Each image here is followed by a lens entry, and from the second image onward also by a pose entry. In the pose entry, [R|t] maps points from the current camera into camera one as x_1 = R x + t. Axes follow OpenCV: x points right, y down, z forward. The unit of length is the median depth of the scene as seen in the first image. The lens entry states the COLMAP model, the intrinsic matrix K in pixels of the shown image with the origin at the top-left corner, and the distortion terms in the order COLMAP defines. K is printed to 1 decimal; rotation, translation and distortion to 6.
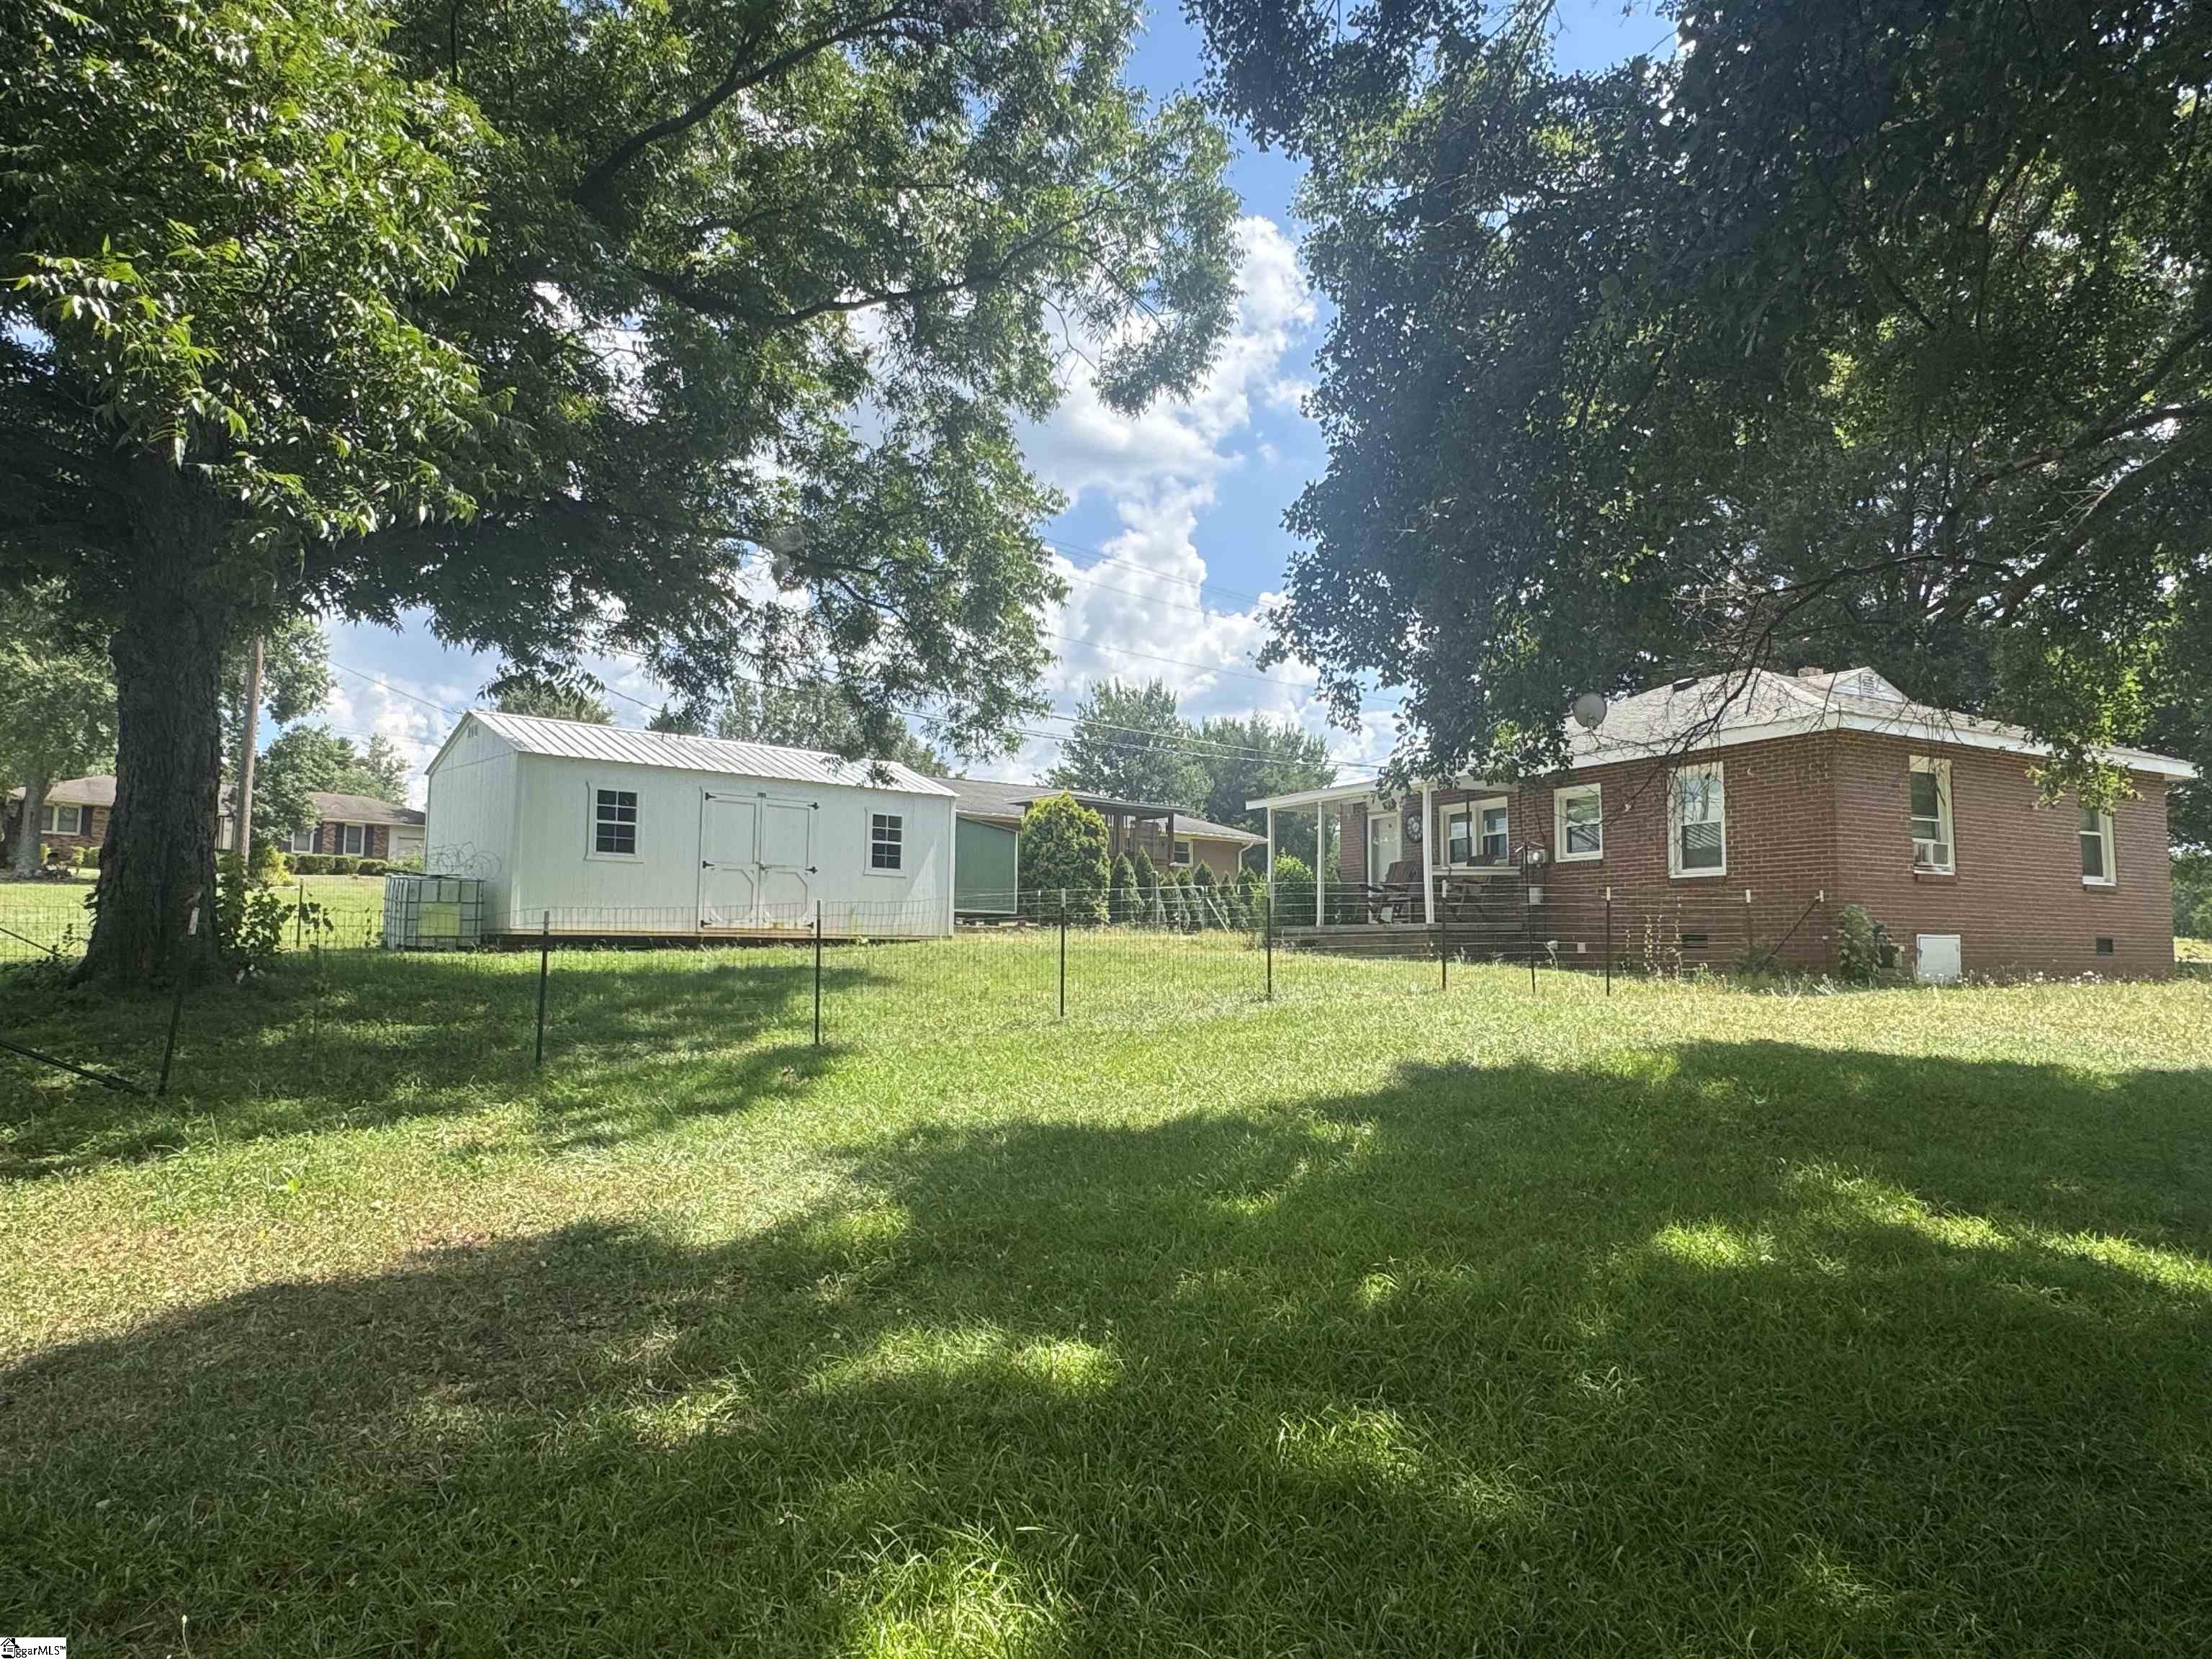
lens RADIAL K [[1352.2, 0, 1107.7], [0, 1352.2, 825.0], [0, 0, 1]] dist [-0.000553, -0.000164]
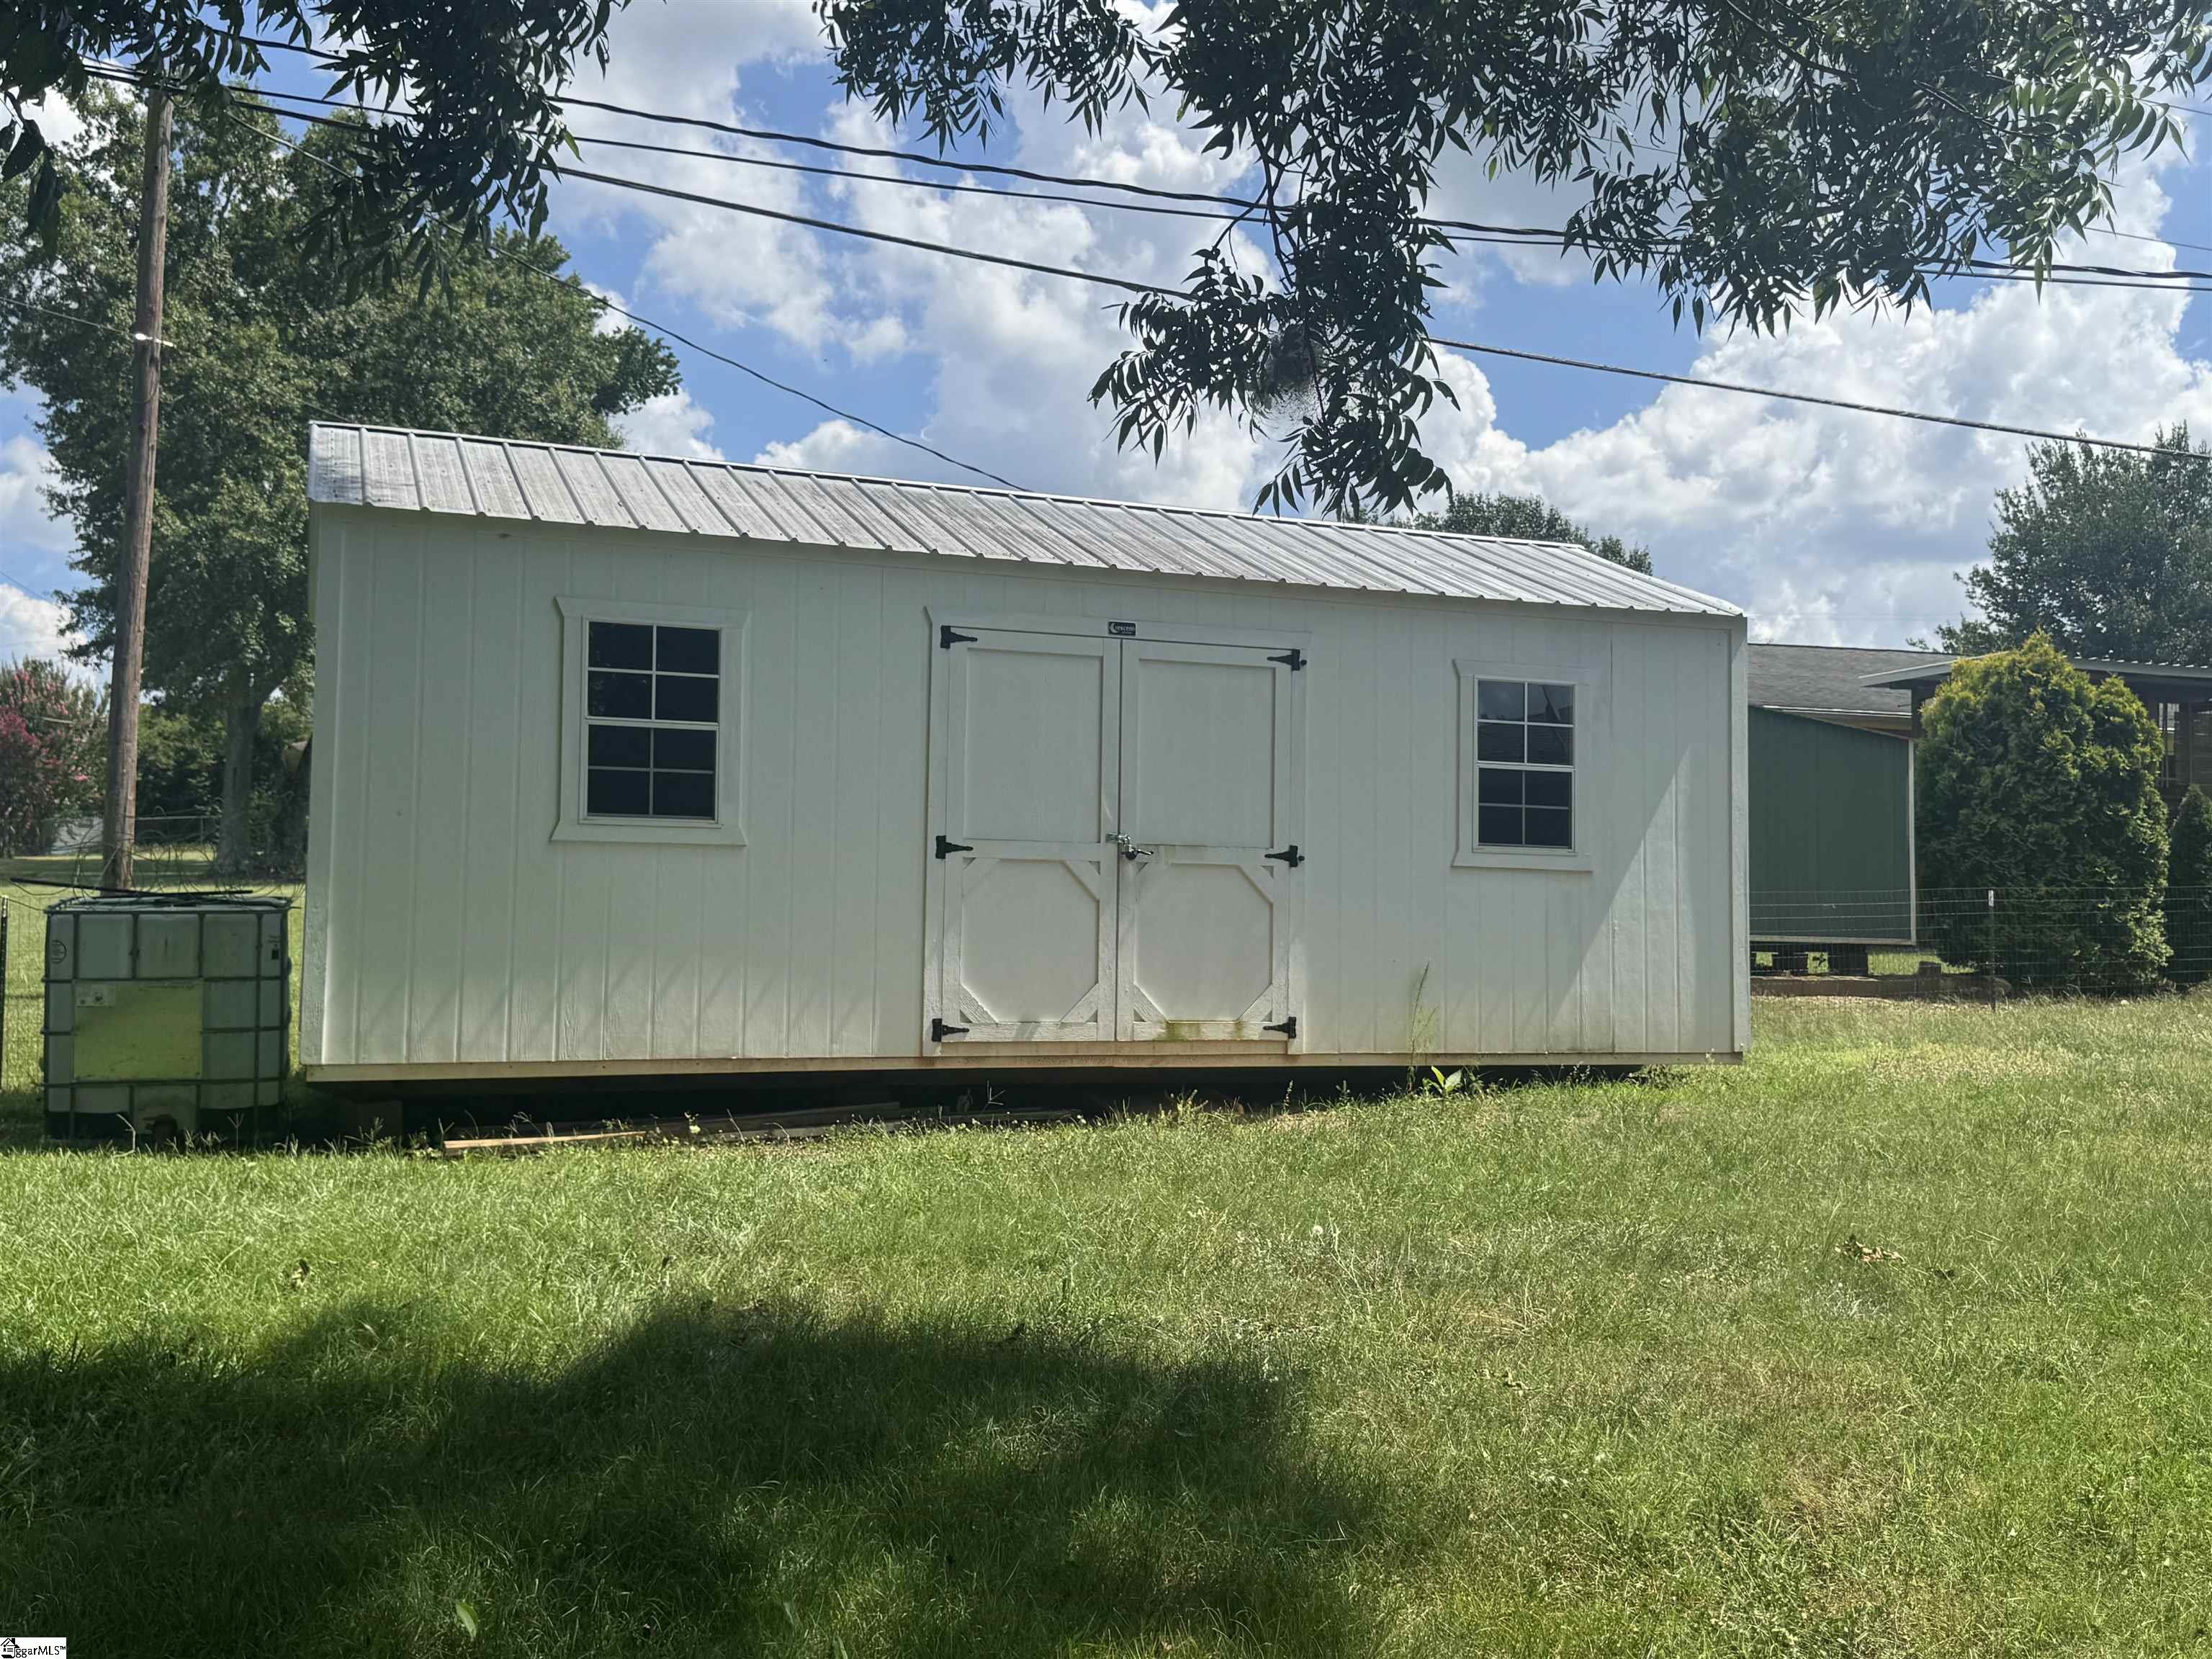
lens RADIAL K [[2166.3, 0, 1105.1], [0, 2166.3, 822.4], [0, 0, 1]] dist [-0.011925, 0.000000]
pose [[0.919215, -0.018611, -0.393317, -0.050729], [0.030189, 0.999273, 0.023269, 0.010750], [0.392598, -0.033263, 0.919109, 0.469180]]
